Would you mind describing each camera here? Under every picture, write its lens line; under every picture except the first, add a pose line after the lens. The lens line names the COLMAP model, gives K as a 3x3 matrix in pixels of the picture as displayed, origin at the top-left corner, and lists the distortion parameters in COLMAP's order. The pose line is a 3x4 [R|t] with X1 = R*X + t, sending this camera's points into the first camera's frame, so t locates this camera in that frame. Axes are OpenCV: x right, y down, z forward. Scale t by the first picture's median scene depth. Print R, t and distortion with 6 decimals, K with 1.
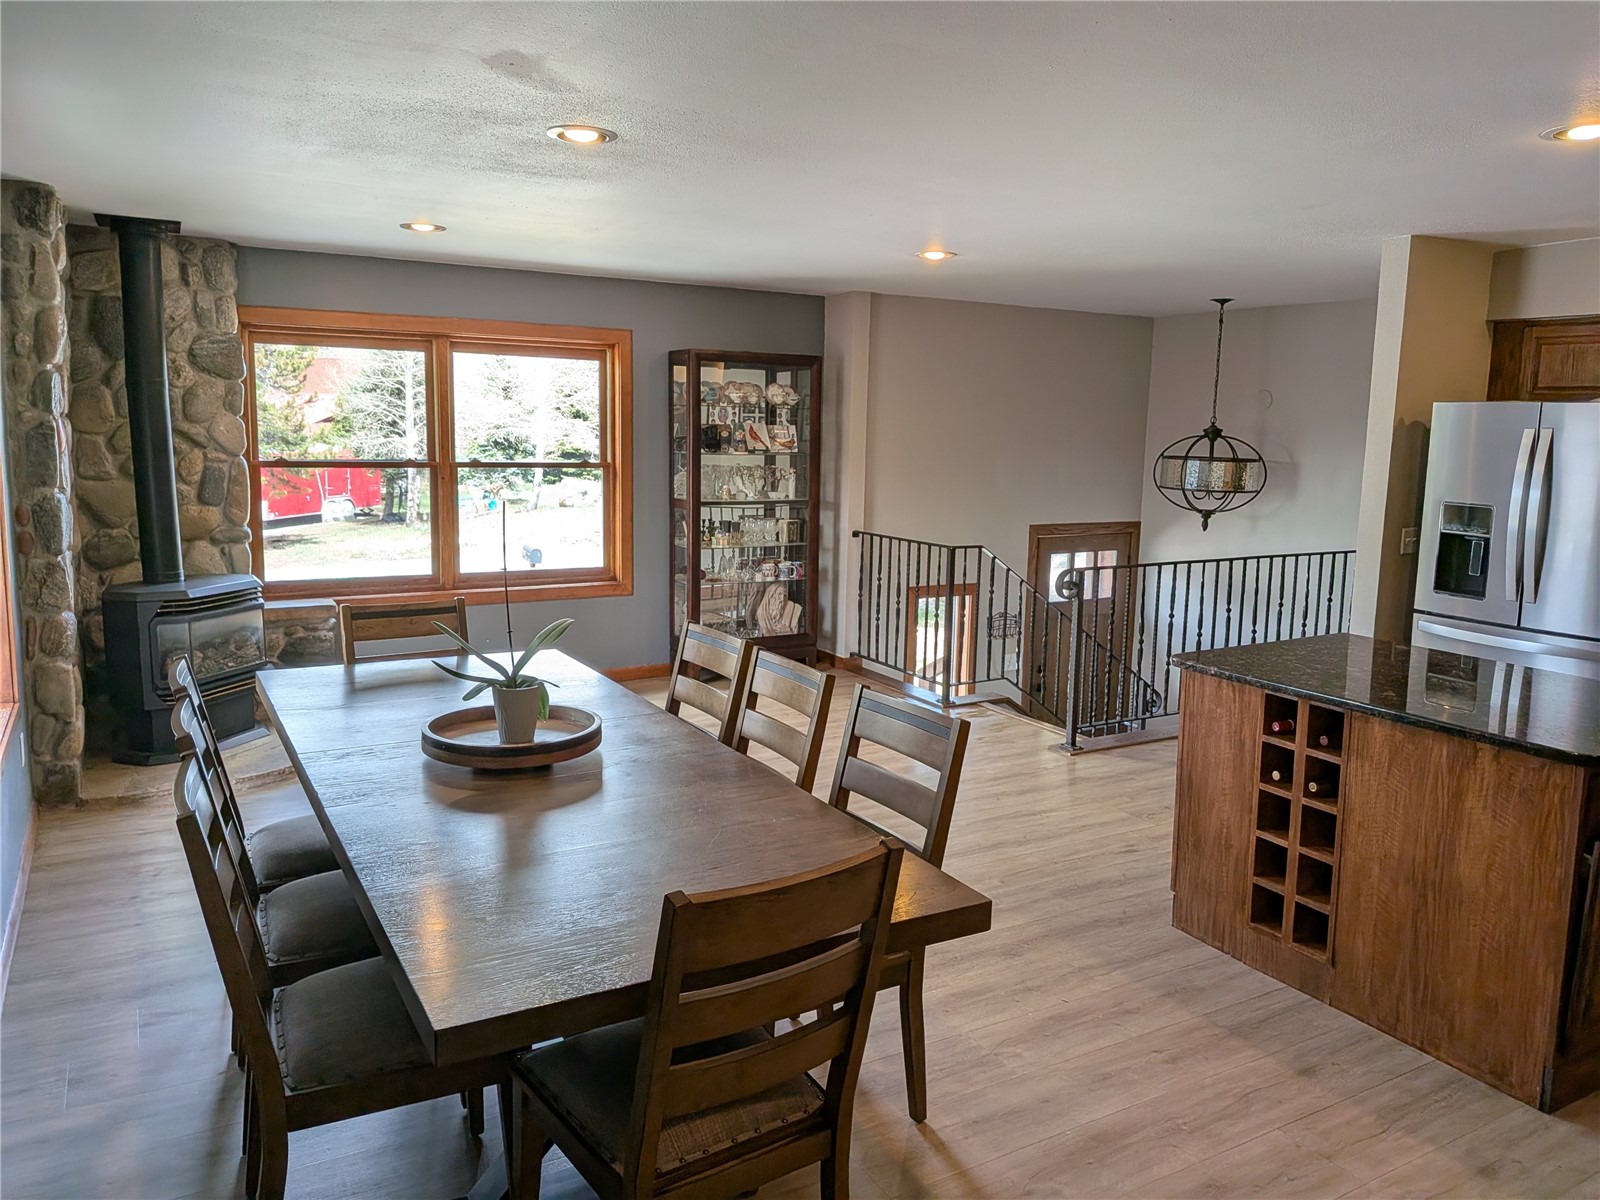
lens RADIAL K [[1158.2, 0, 800.7], [0, 1158.2, 598.4], [0, 0, 1]] dist [0.058267, -0.092007]
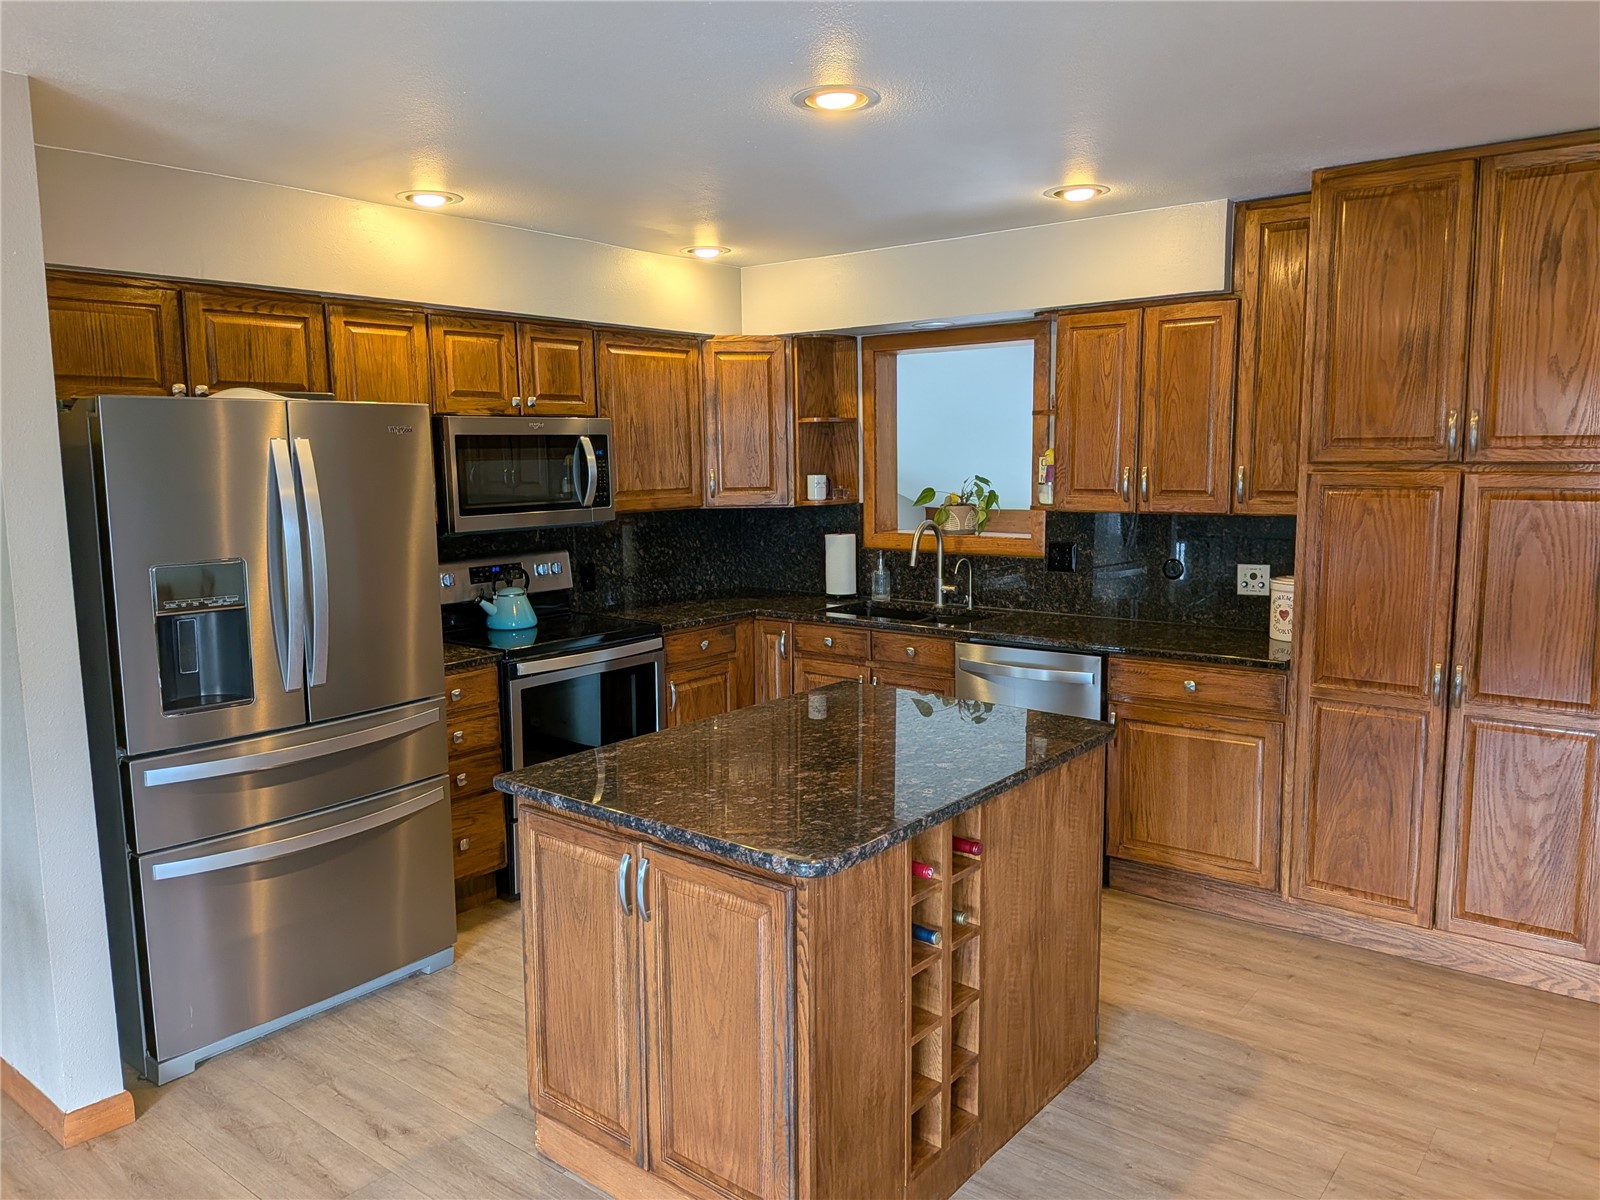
lens RADIAL K [[1158.2, 0, 799.2], [0, 1158.2, 601.2], [0, 0, 1]] dist [0.058267, -0.092007]
pose [[-0.385238, -0.128170, 0.913873, -0.170755], [0.134219, 0.971995, 0.192901, -0.191254], [-0.913004, 0.196972, -0.357247, 1.300866]]
